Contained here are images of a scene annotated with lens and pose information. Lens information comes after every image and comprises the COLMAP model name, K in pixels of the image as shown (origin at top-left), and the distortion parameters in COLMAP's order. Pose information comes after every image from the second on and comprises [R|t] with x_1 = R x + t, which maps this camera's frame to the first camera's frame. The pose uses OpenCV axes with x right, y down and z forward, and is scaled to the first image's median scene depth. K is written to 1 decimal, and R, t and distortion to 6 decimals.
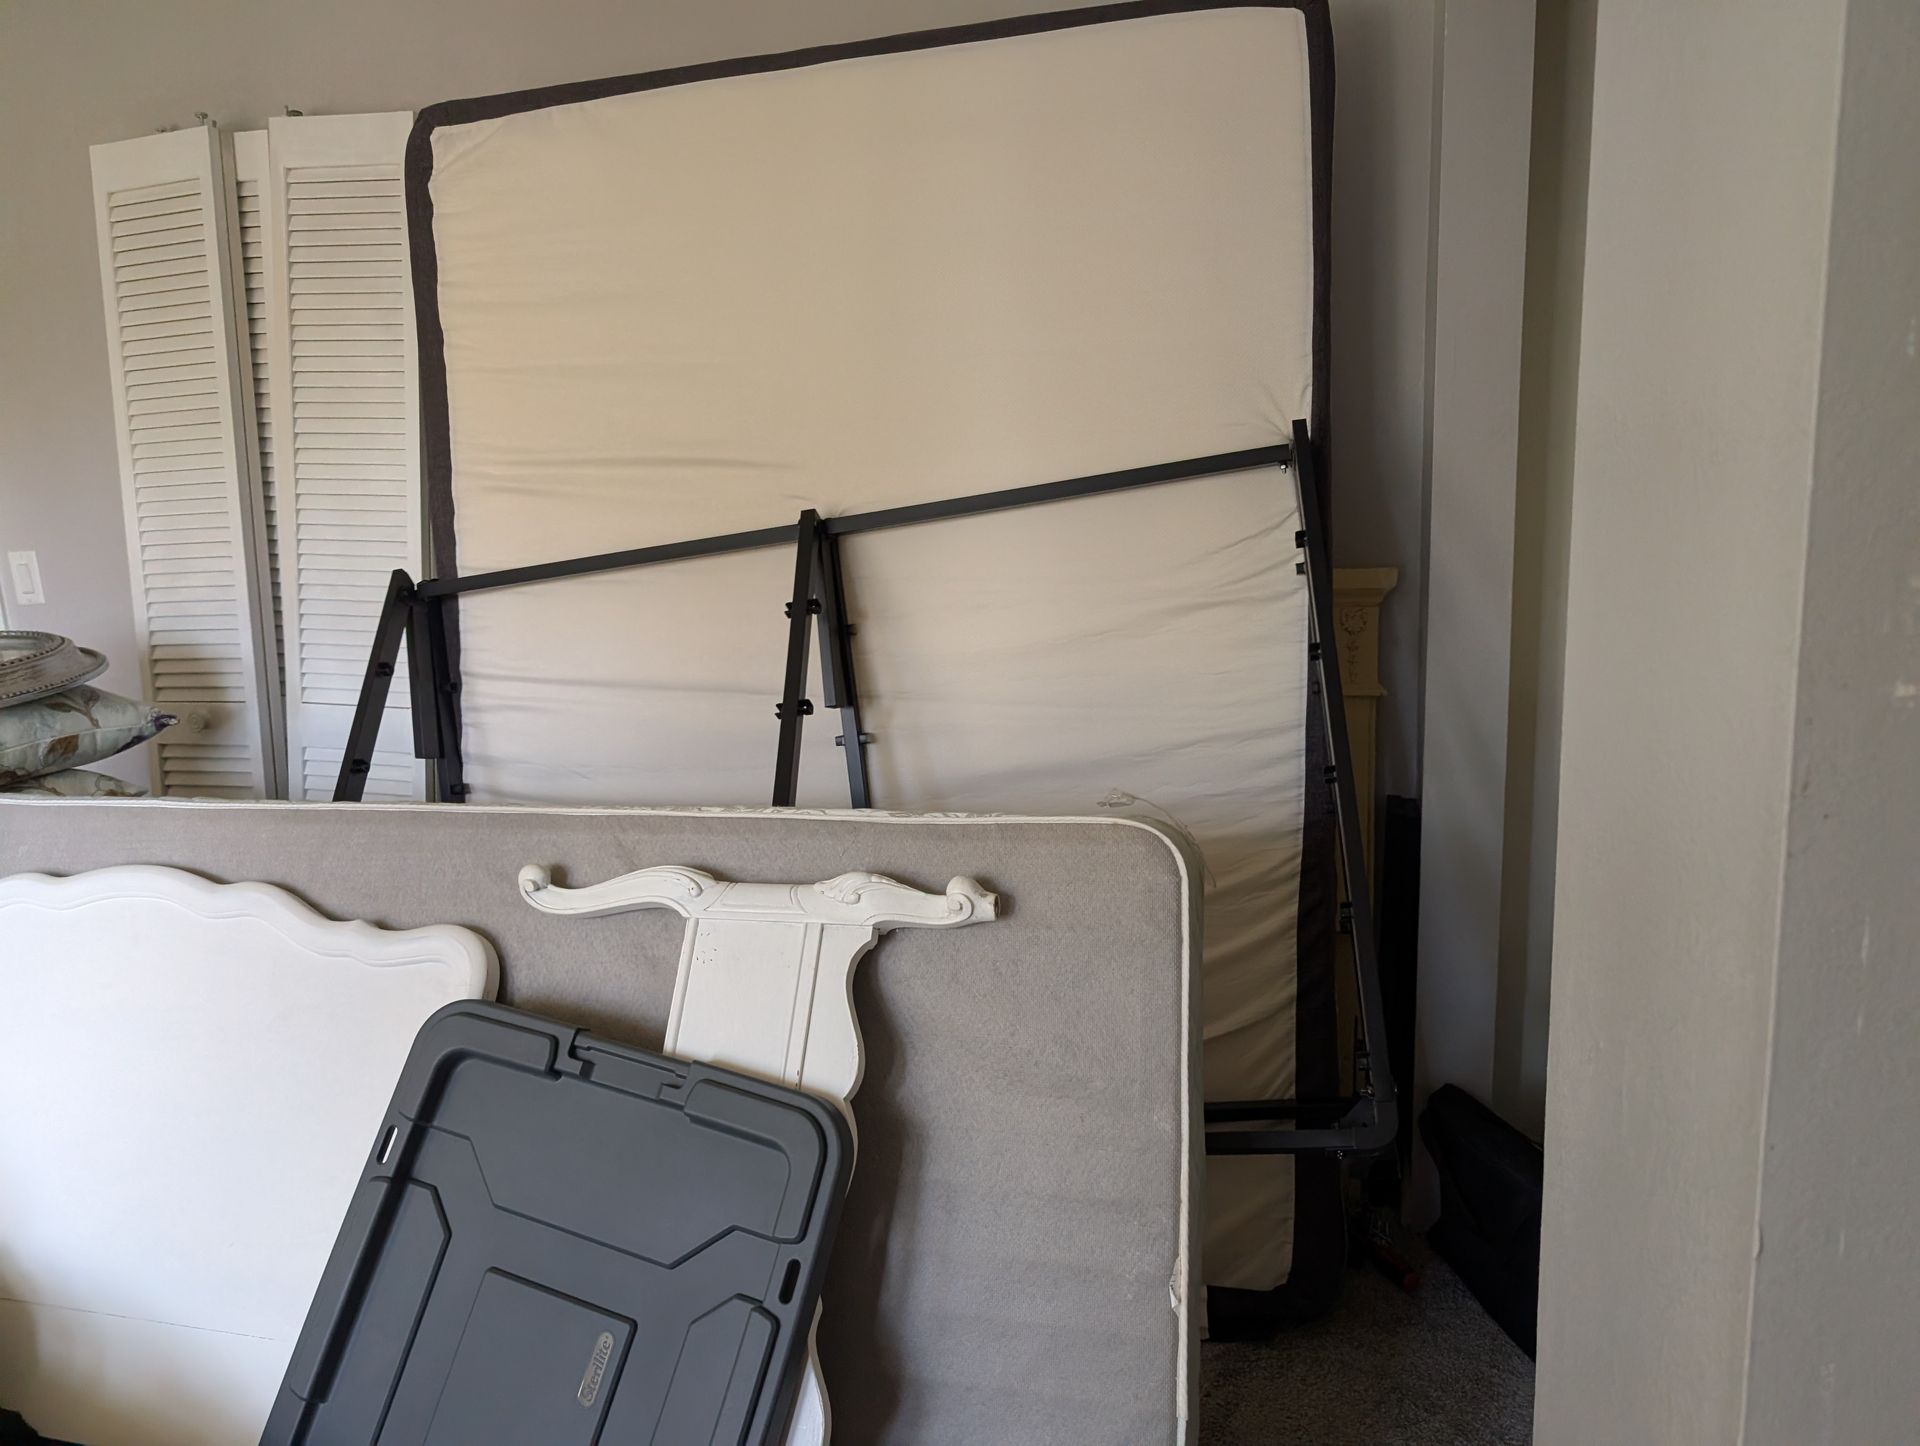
lens RADIAL K [[1397.9, 0, 957.5], [0, 1397.9, 734.4], [0, 0, 1]] dist [0.032272, -0.028550]
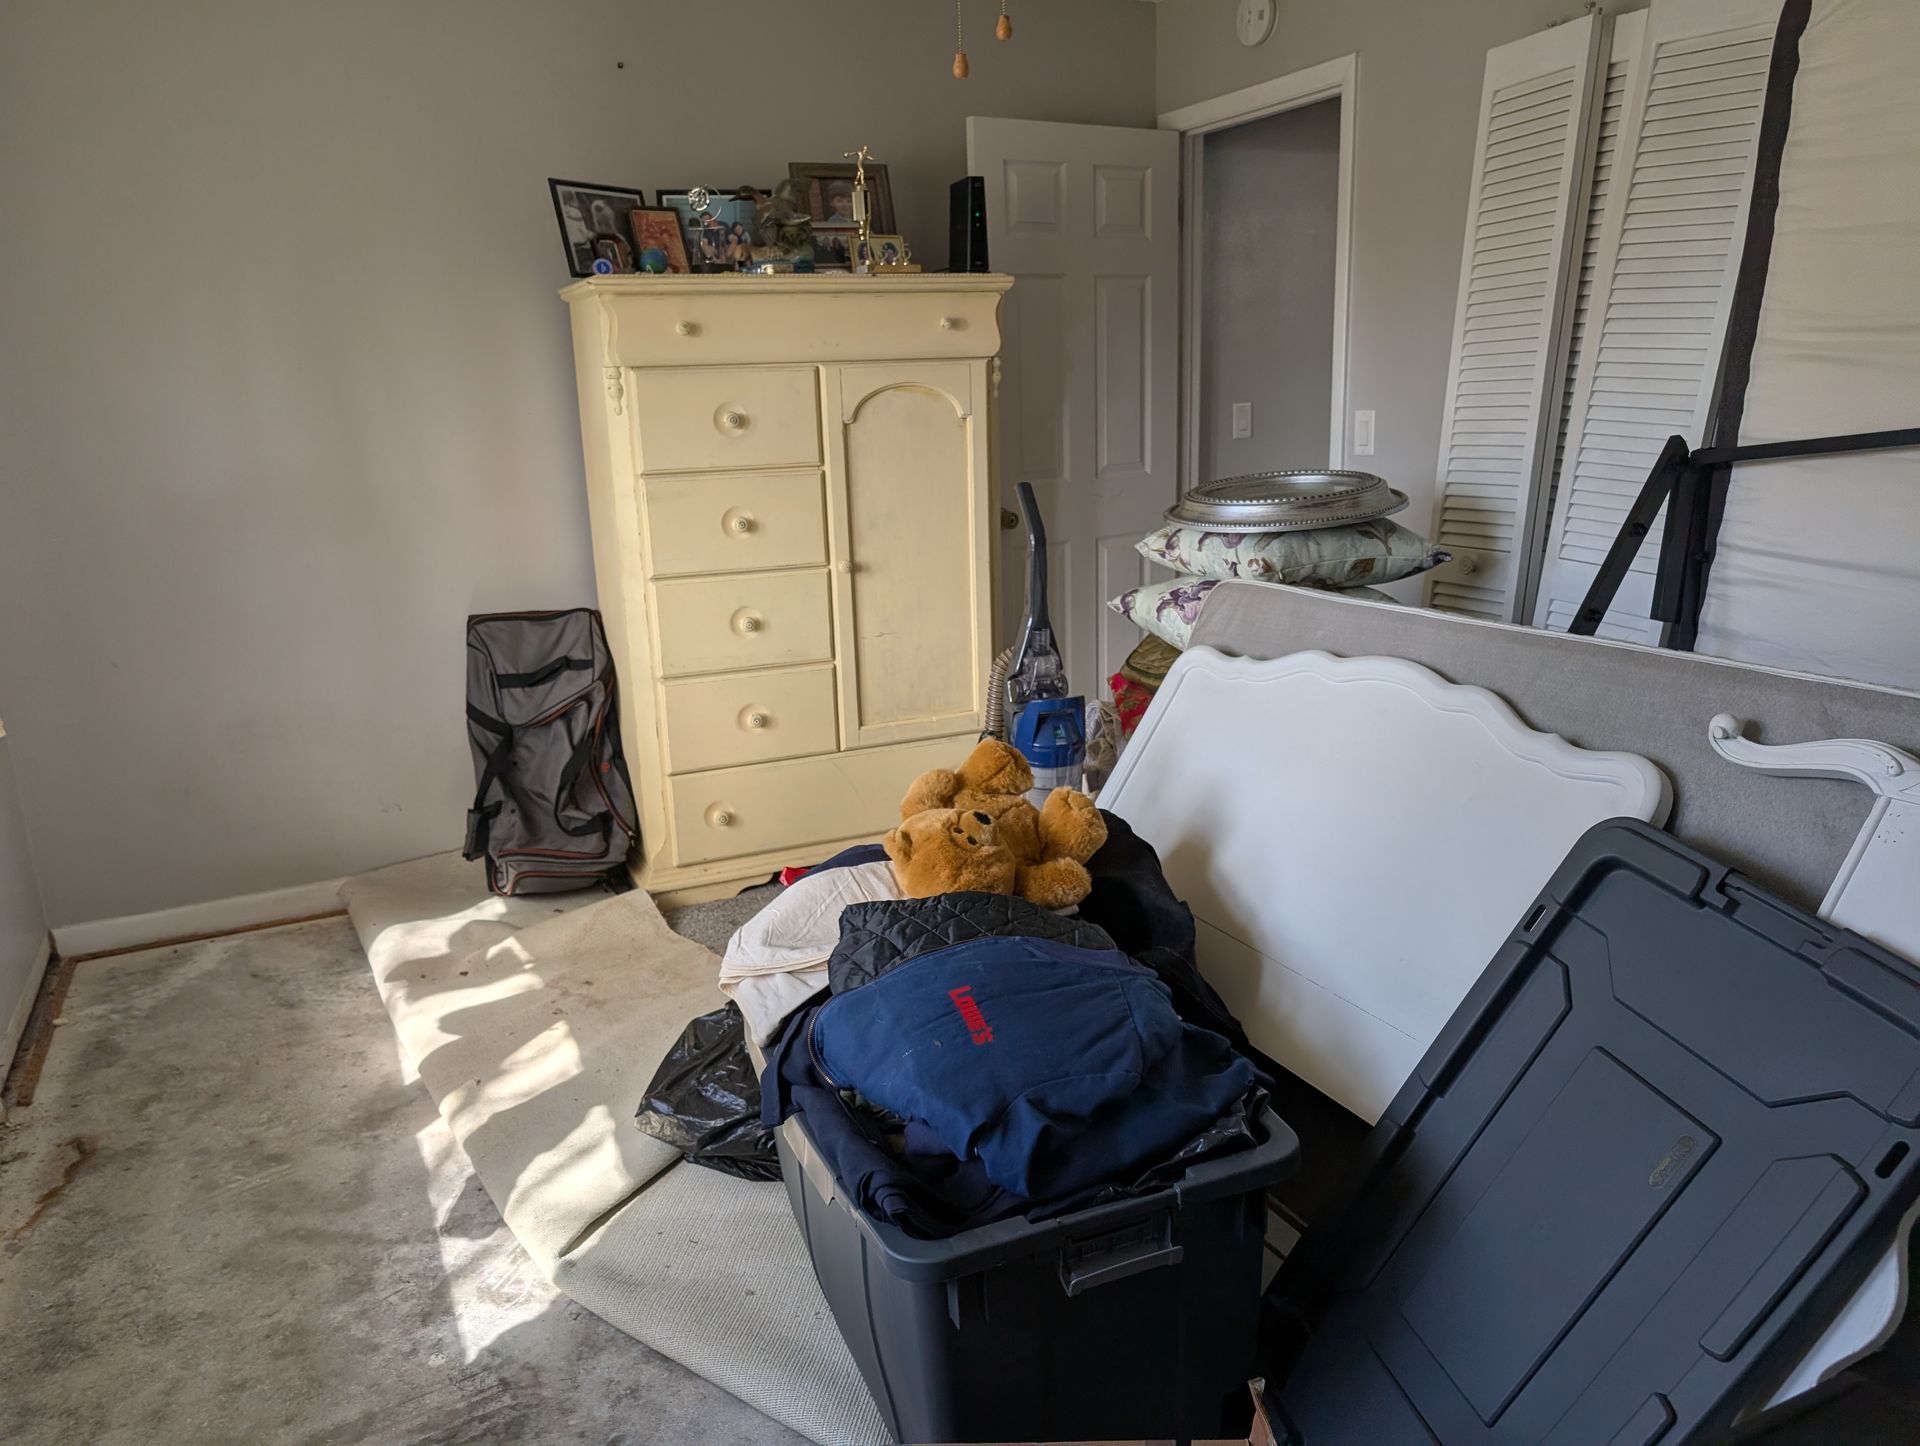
lens RADIAL K [[1397.9, 0, 946.0], [0, 1397.9, 734.5], [0, 0, 1]] dist [0.032272, -0.028550]
pose [[0.646434, 0.211042, -0.733201, 0.070039], [-0.153806, 0.977300, 0.145698, 0.033887], [0.747306, 0.018586, 0.664220, -0.098110]]
